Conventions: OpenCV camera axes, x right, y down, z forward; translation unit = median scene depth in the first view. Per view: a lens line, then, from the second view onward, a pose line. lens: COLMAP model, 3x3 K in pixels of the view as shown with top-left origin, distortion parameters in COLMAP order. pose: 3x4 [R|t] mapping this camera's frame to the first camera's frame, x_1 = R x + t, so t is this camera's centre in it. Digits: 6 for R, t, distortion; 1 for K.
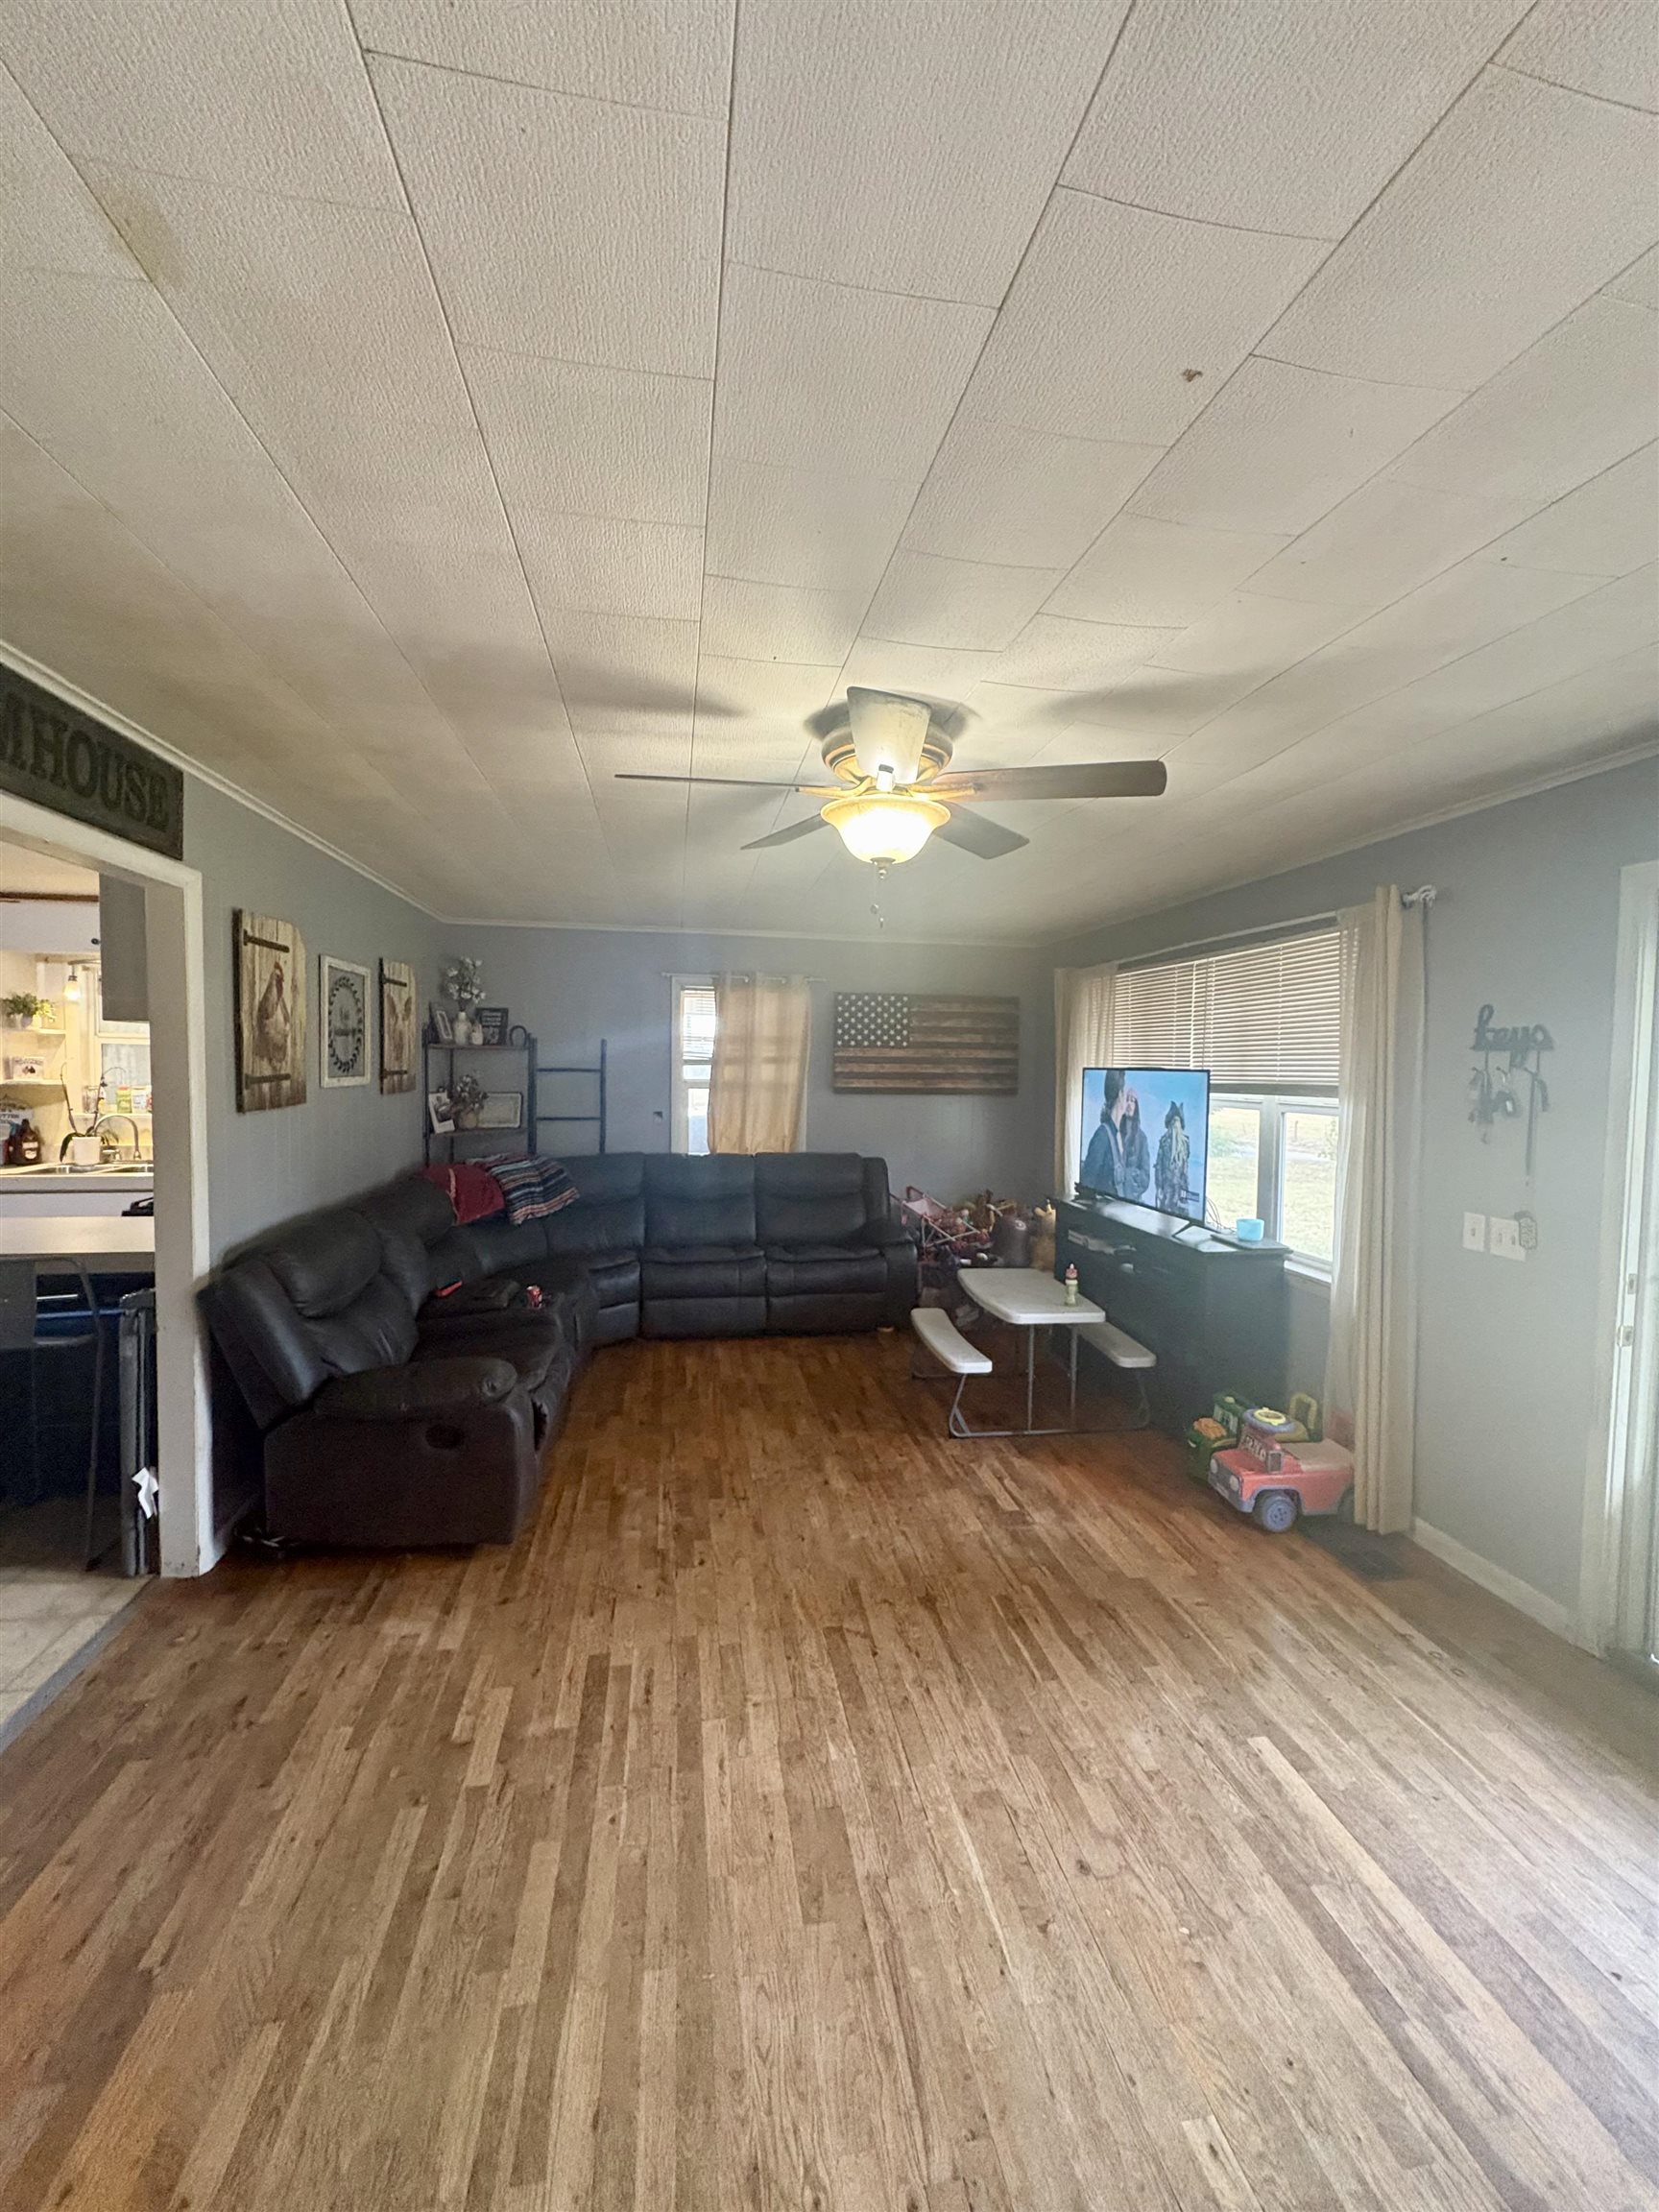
lens RADIAL K [[876.1, 0, 829.5], [0, 876.1, 1106.0], [0, 0, 1]] dist [-0.002582, -0.000172]
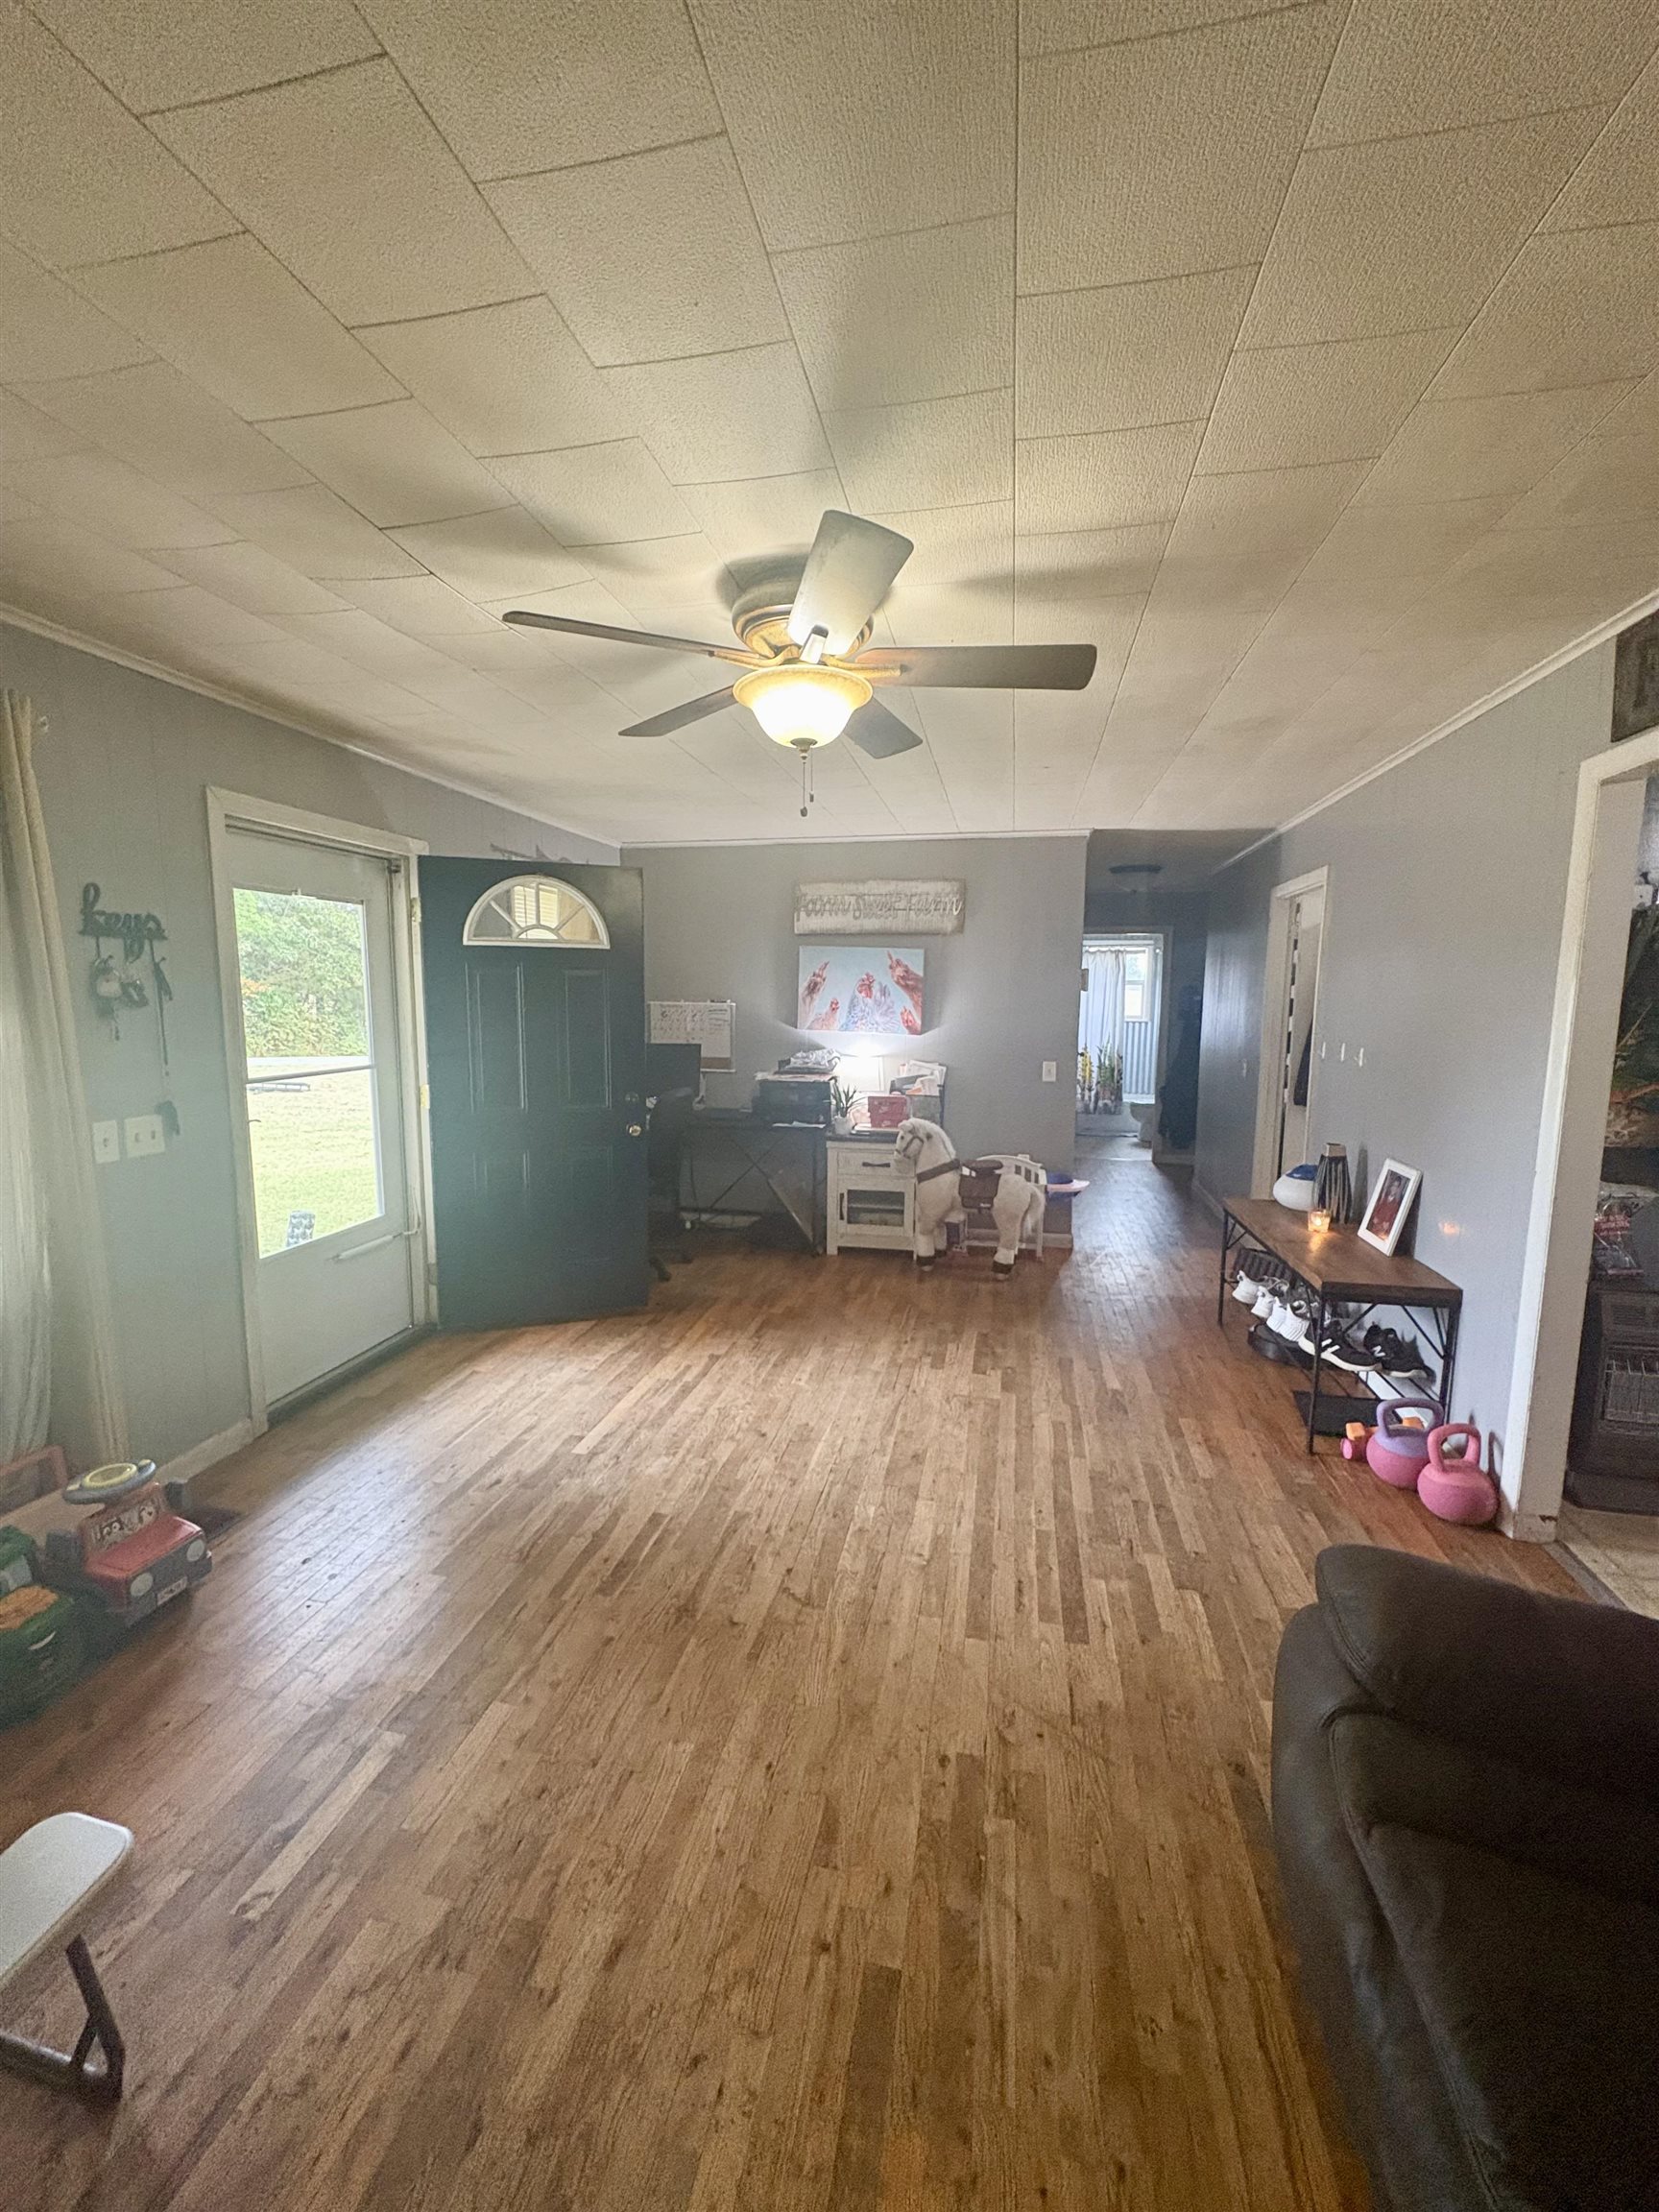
lens RADIAL K [[876.1, 0, 829.5], [0, 876.1, 1106.0], [0, 0, 1]] dist [-0.002582, -0.000172]
pose [[-0.928190, -0.069396, 0.365579, -0.335340], [-0.003519, 0.984049, 0.177861, -0.066254], [-0.372091, 0.163802, -0.913629, 1.921122]]
